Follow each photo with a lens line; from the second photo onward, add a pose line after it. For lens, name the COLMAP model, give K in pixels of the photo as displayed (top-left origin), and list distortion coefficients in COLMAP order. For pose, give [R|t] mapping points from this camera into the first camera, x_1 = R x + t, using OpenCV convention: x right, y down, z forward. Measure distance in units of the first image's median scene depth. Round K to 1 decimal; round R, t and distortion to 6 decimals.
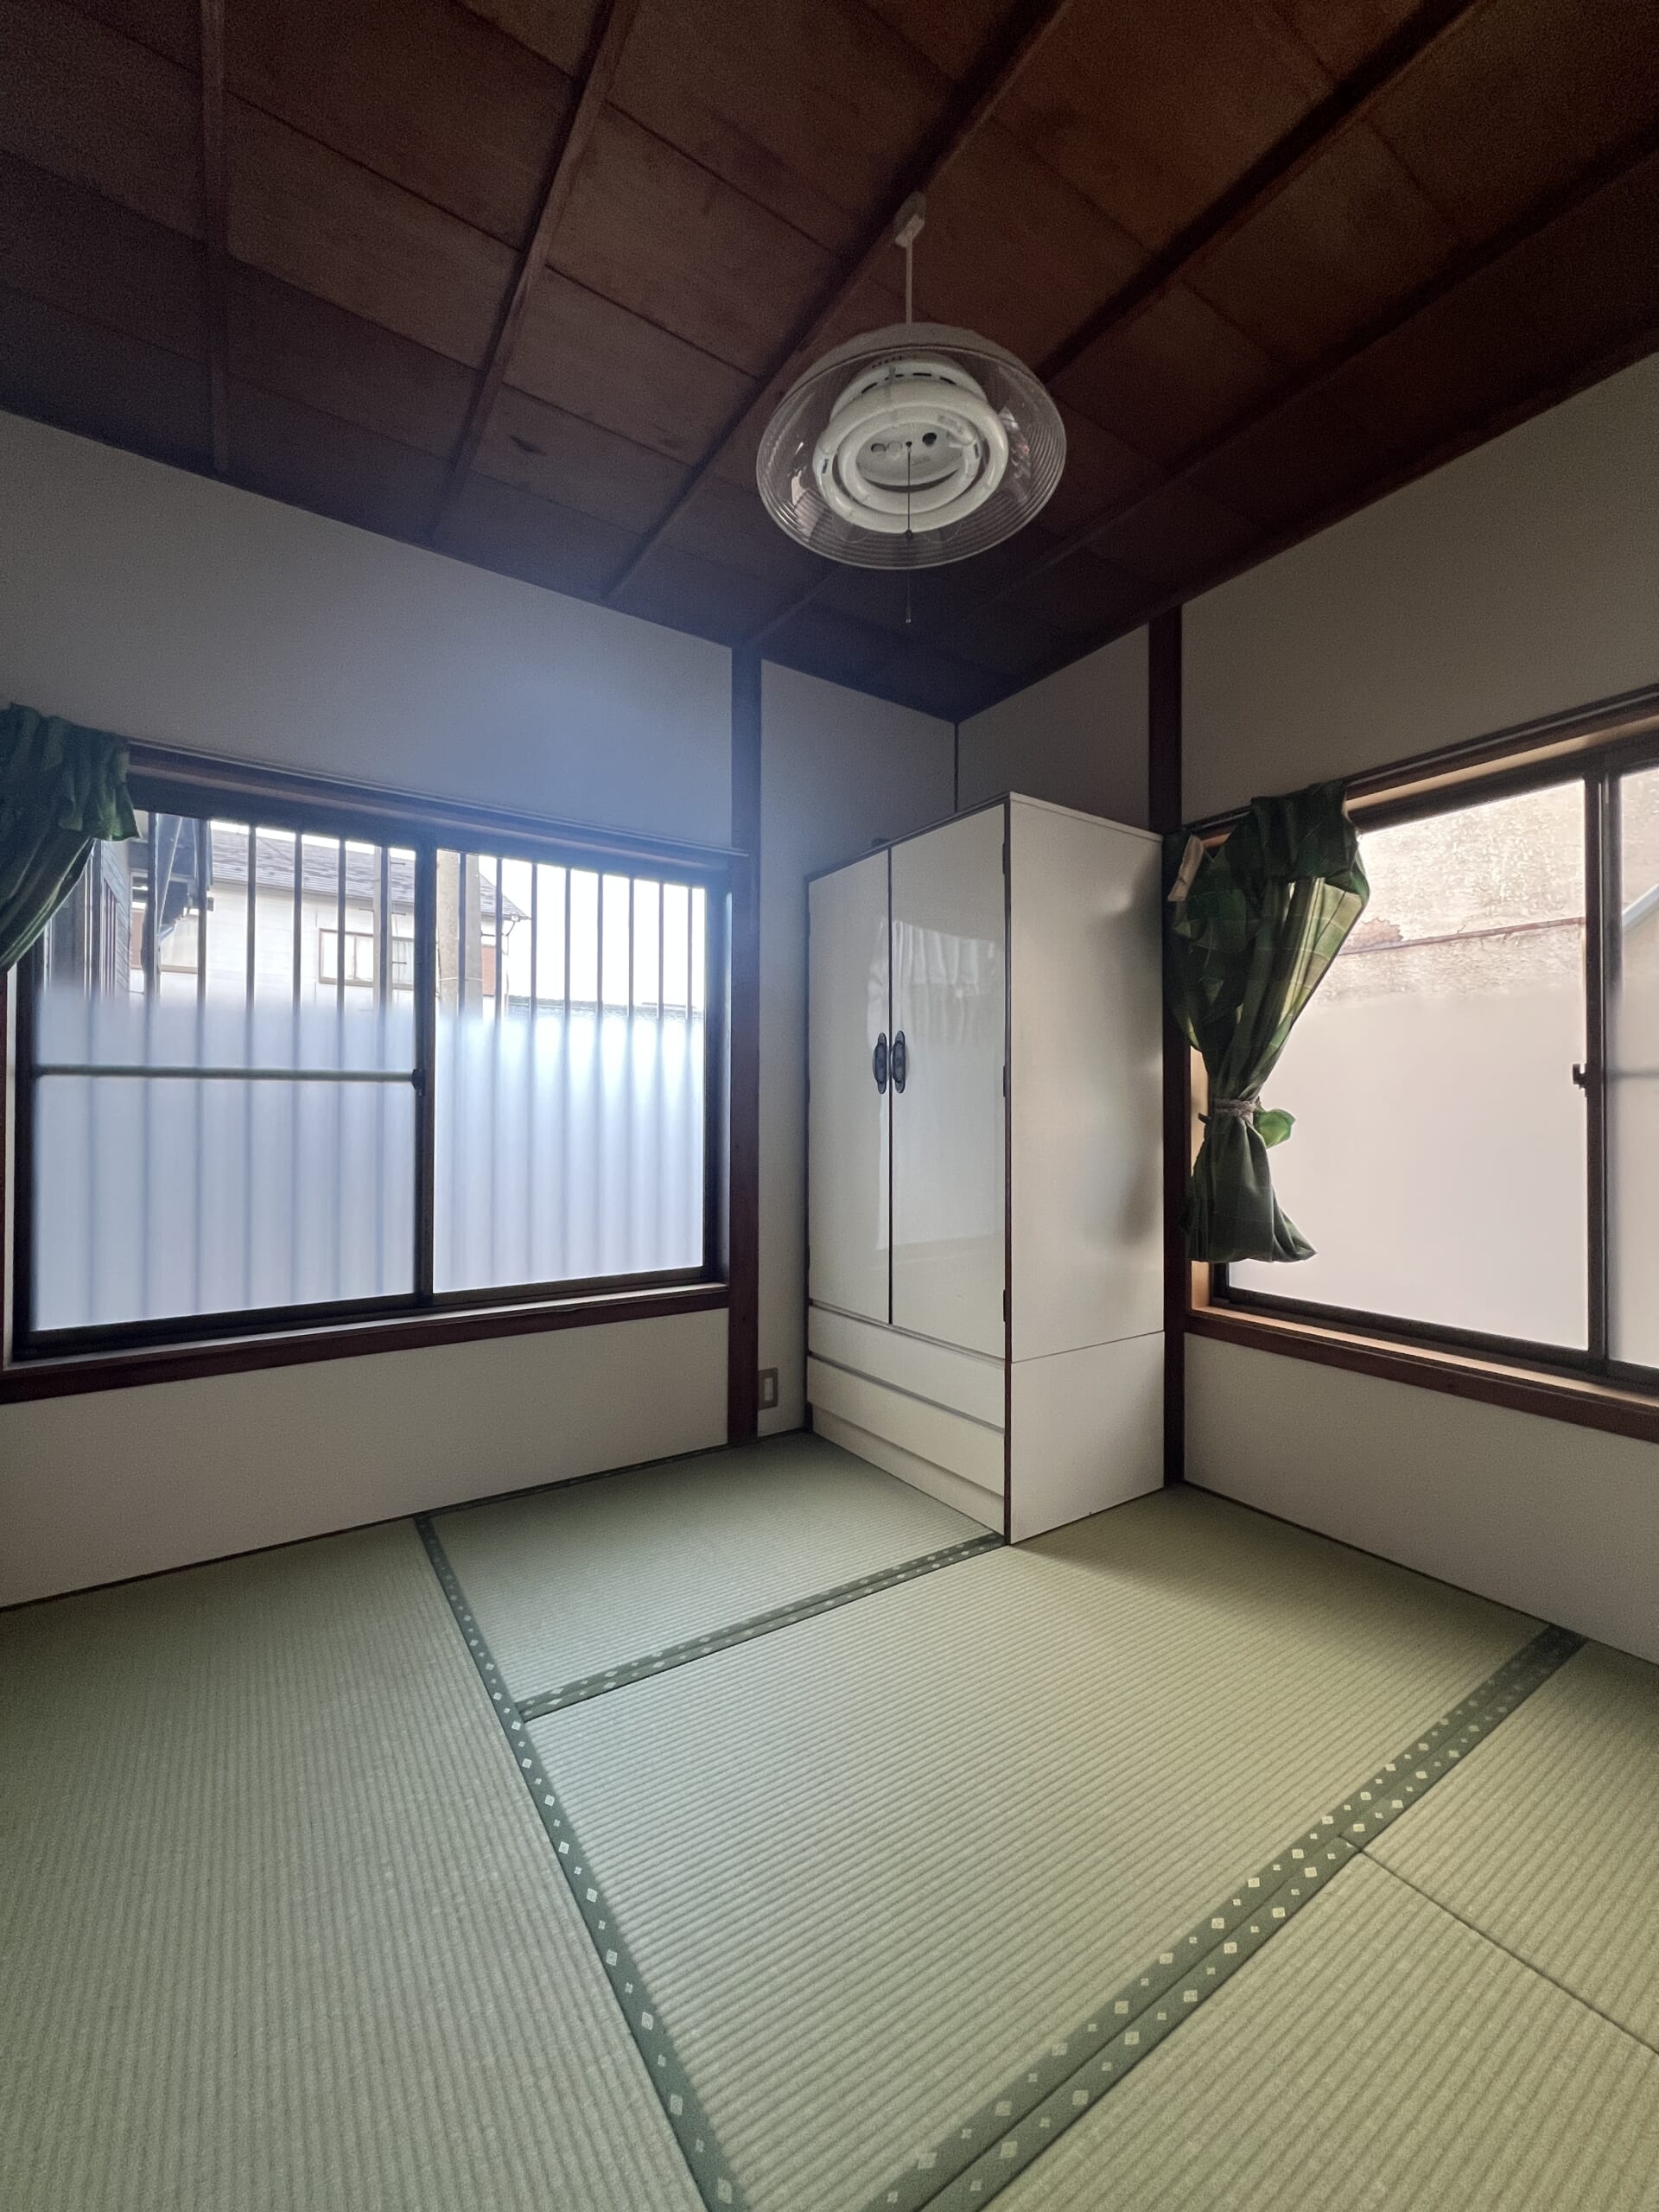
lens RADIAL K [[888.4, 0, 829.5], [0, 888.4, 1106.0], [0, 0, 1]] dist [0.008219, -0.000244]
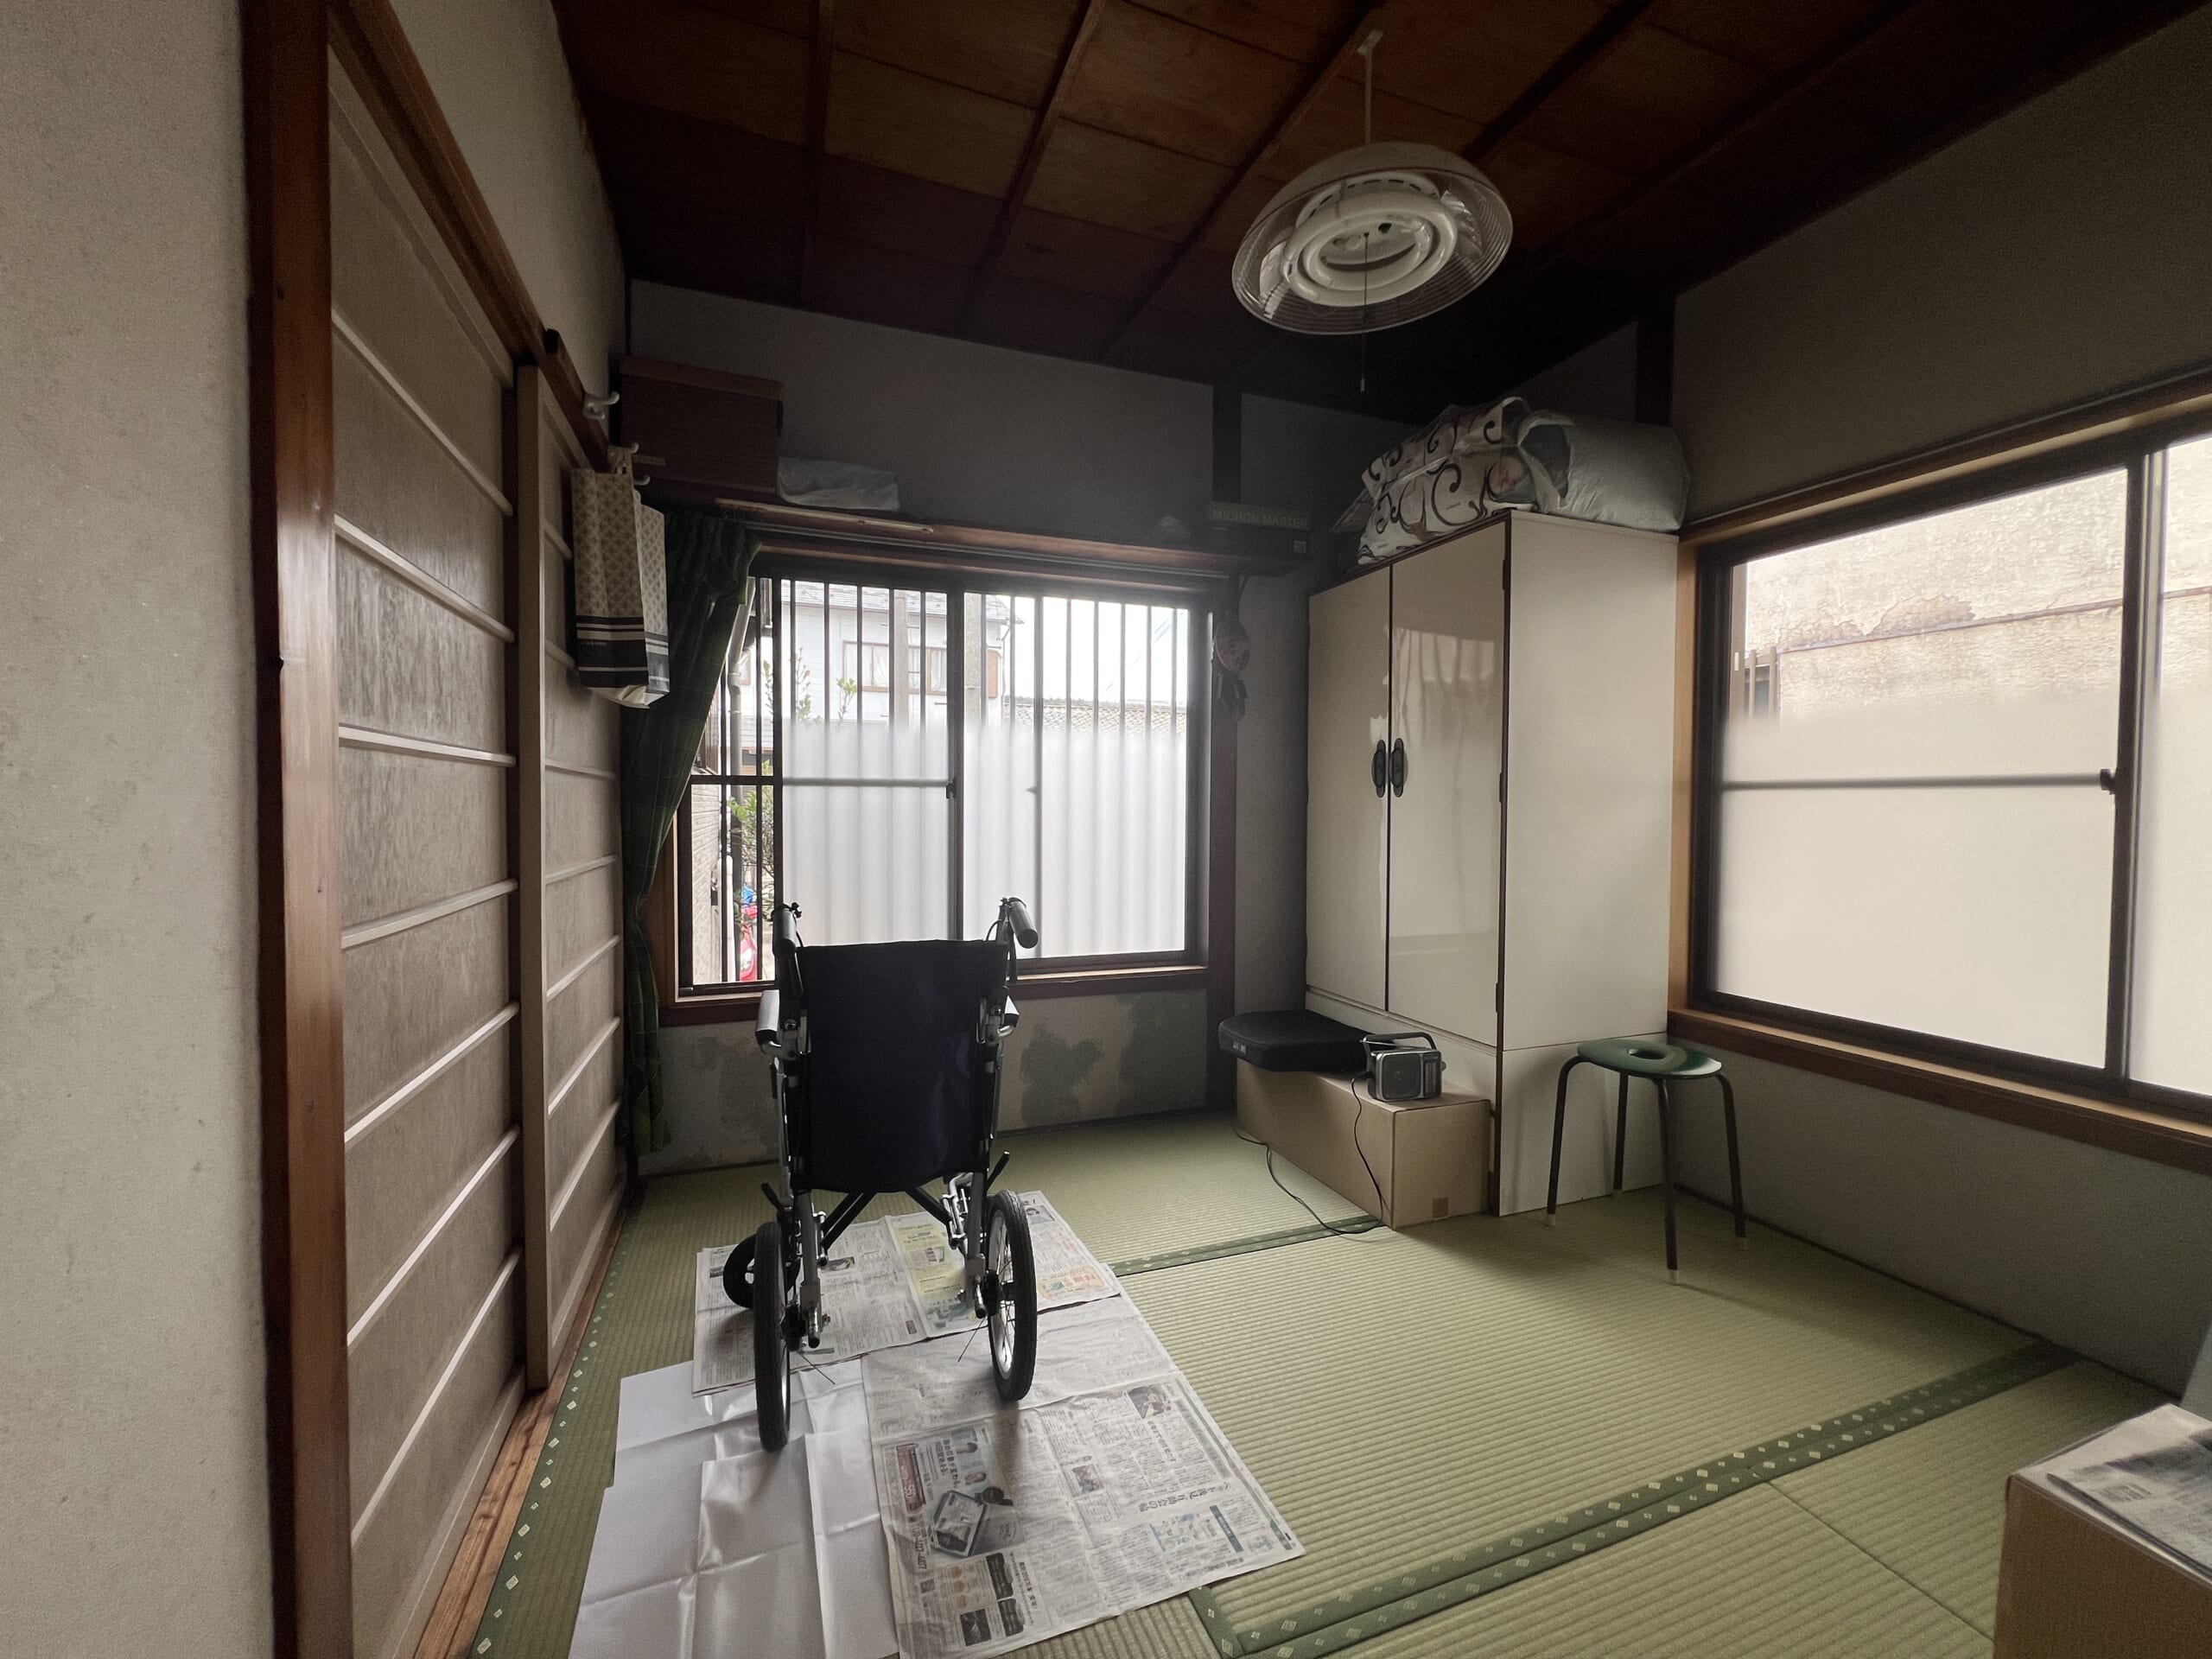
lens RADIAL K [[888.3, 0, 1106.0], [0, 888.3, 829.5], [0, 0, 1]] dist [0.000740, -0.000051]
pose [[0.973319, 0.007939, -0.229320, 0.024860], [-0.000744, 0.999505, 0.031444, -0.011649], [0.229456, -0.030435, 0.972843, -0.164633]]
